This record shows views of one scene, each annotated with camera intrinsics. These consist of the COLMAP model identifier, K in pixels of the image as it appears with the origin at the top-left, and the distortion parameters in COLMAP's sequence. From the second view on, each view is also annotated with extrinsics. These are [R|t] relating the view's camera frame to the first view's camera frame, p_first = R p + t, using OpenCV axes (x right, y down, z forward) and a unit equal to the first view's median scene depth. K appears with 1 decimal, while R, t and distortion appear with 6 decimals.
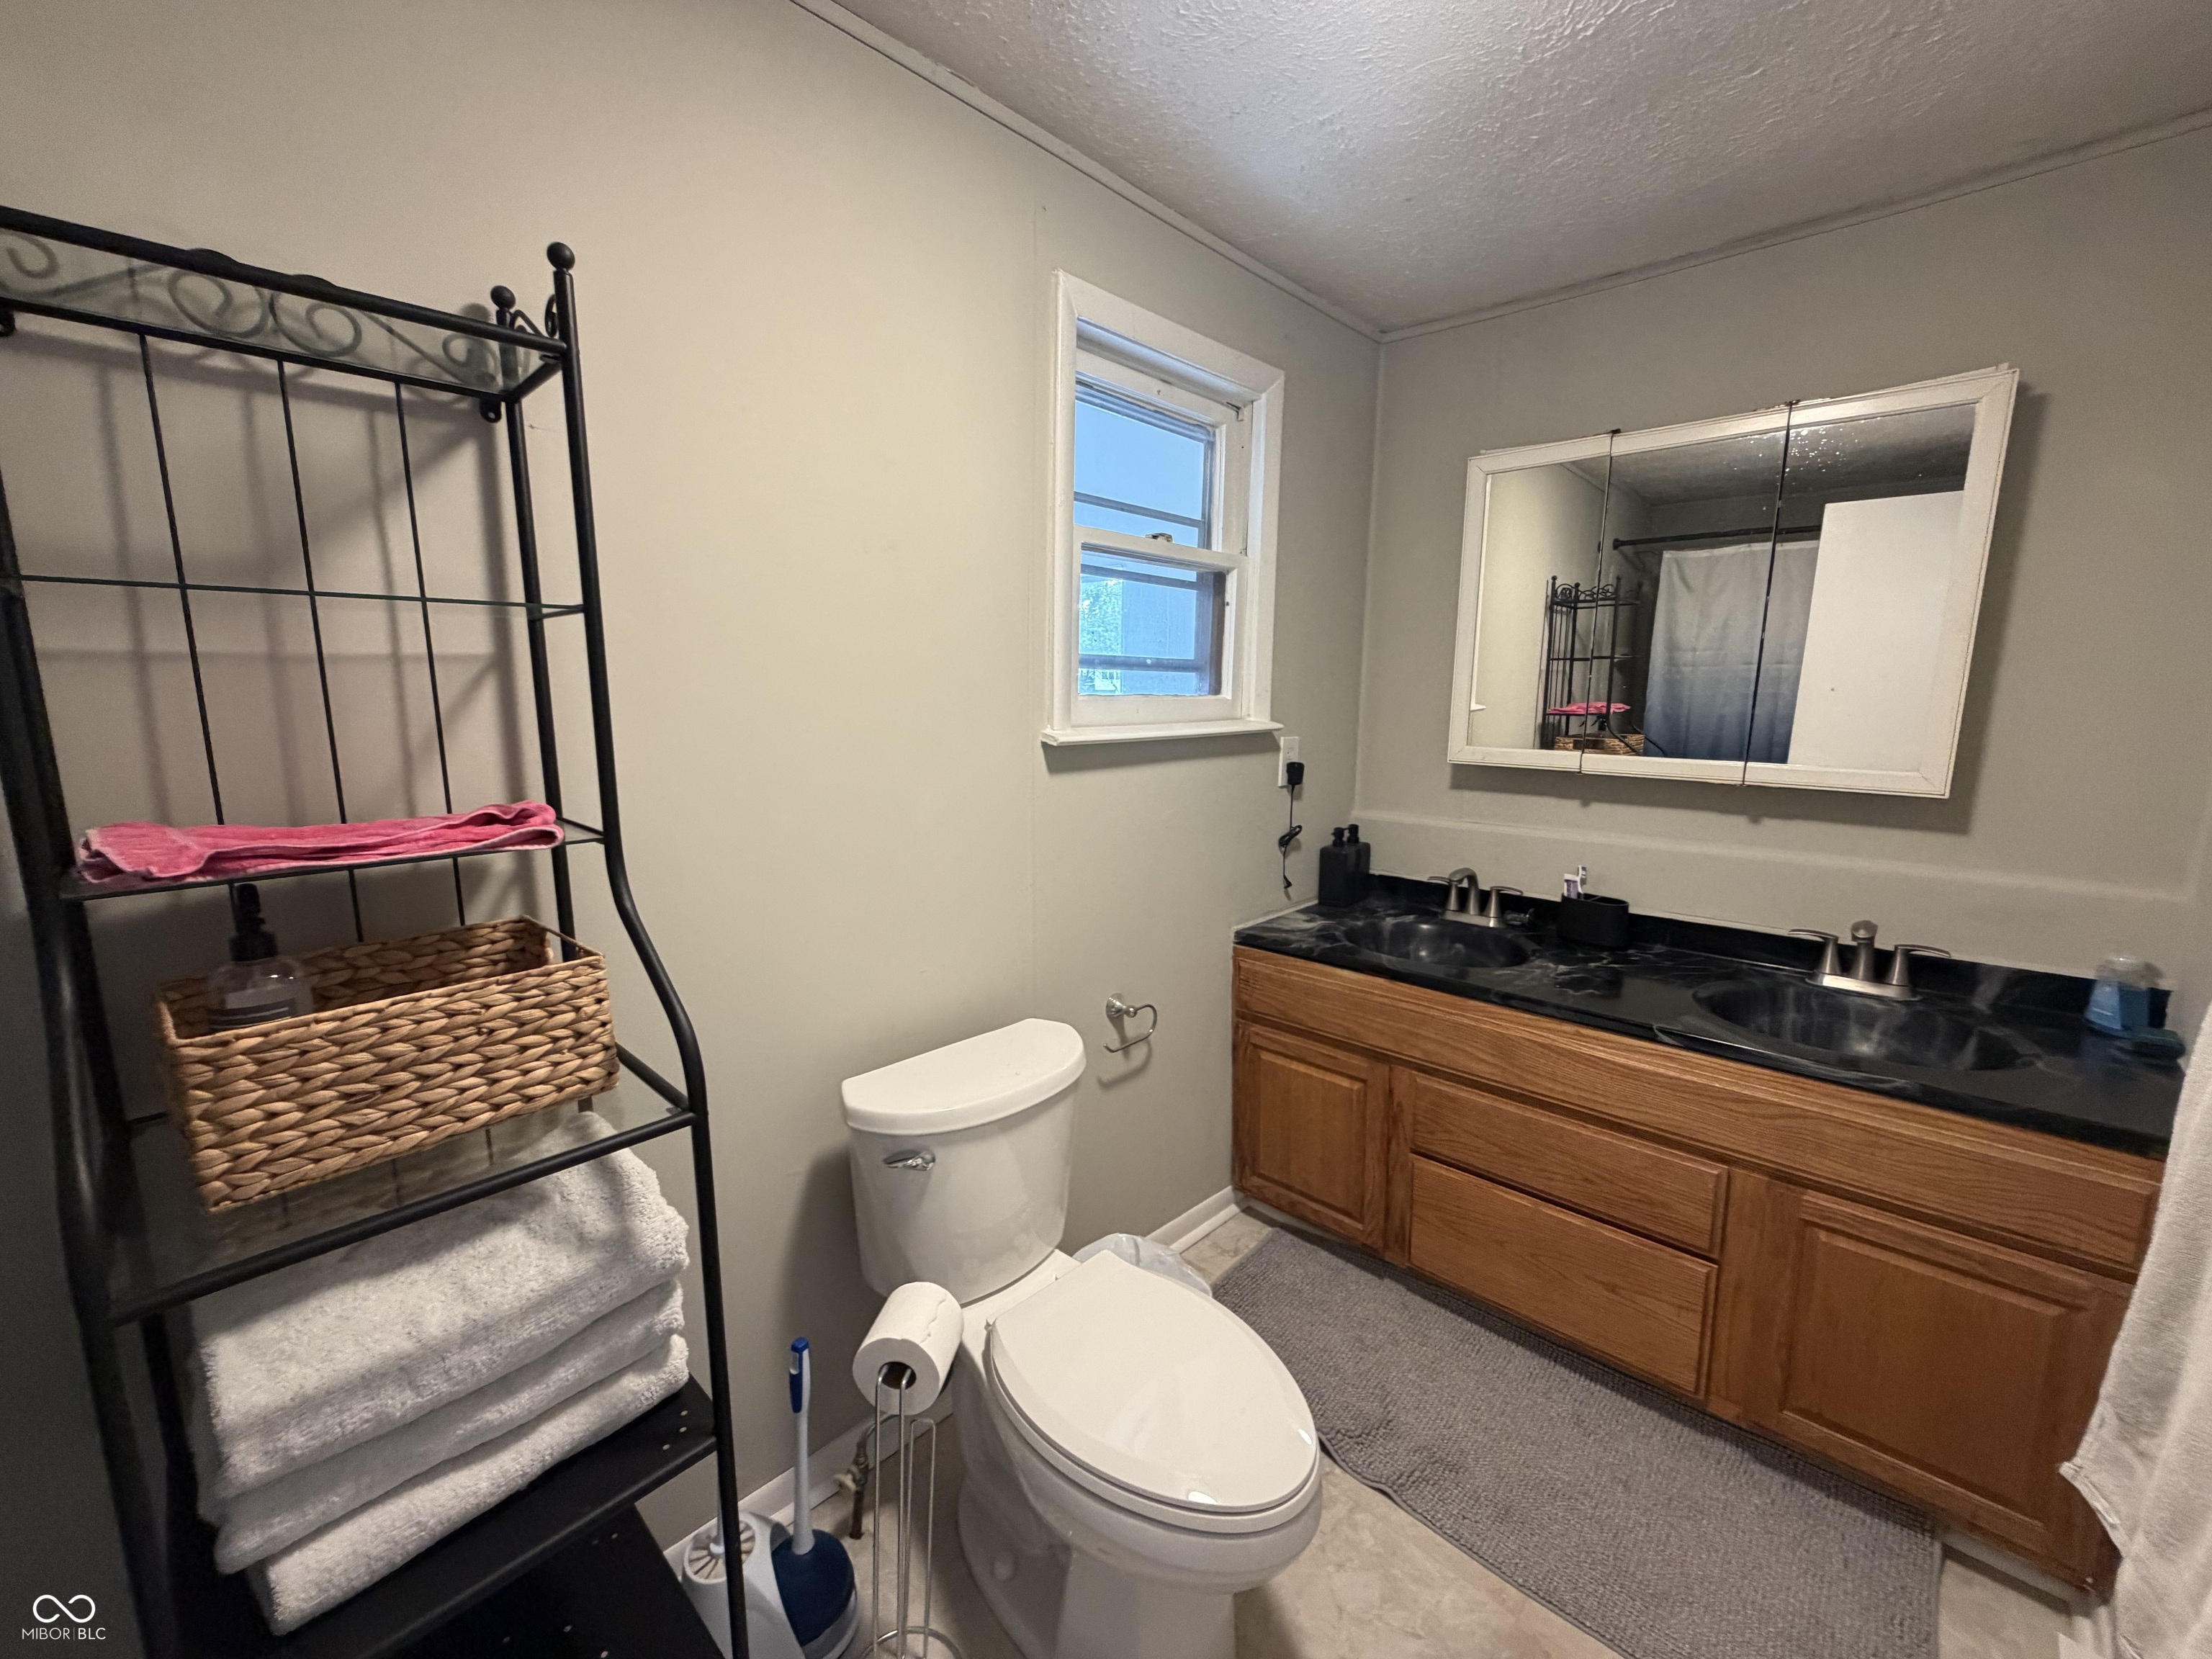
lens RADIAL K [[888.0, 0, 1106.0], [0, 888.0, 829.5], [0, 0, 1]] dist [-0.002976, -0.000469]
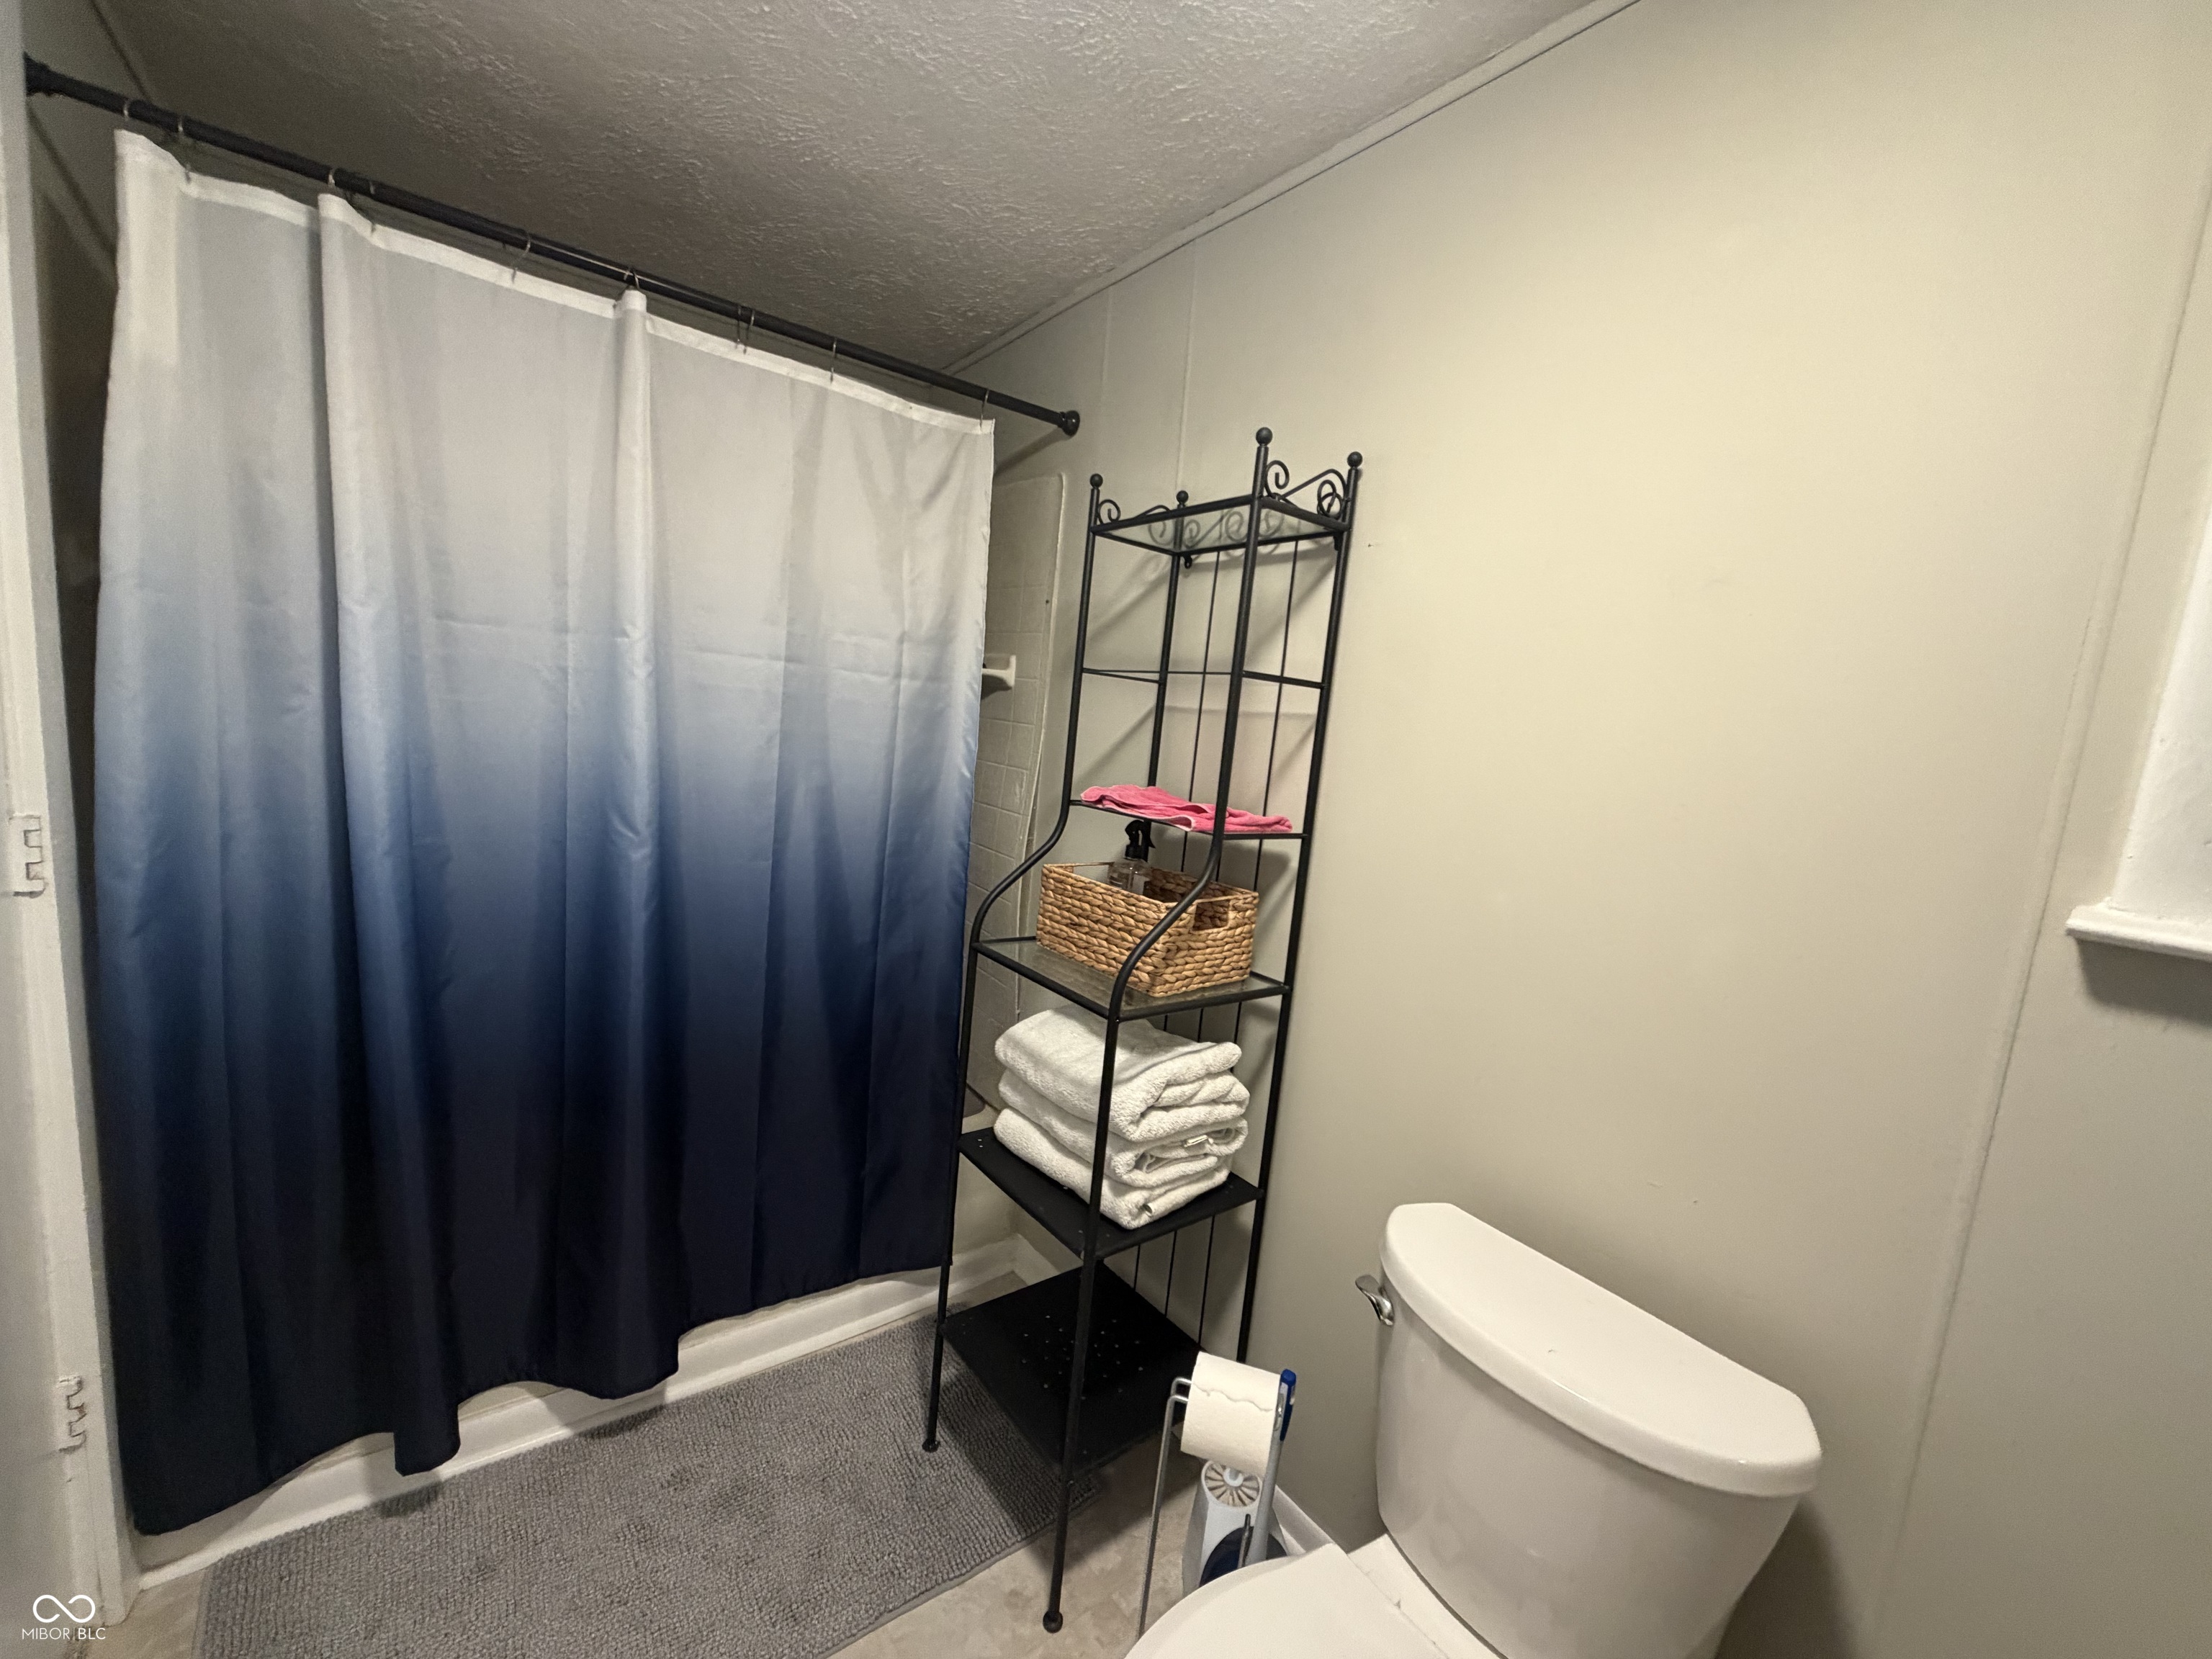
lens RADIAL K [[888.0, 0, 1106.0], [0, 888.0, 829.5], [0, 0, 1]] dist [-0.002976, -0.000469]
pose [[-0.166212, 0.103217, -0.980673, 0.859408], [-0.255295, 0.956095, 0.143899, -0.159968], [0.952470, 0.274278, -0.132564, 1.044933]]
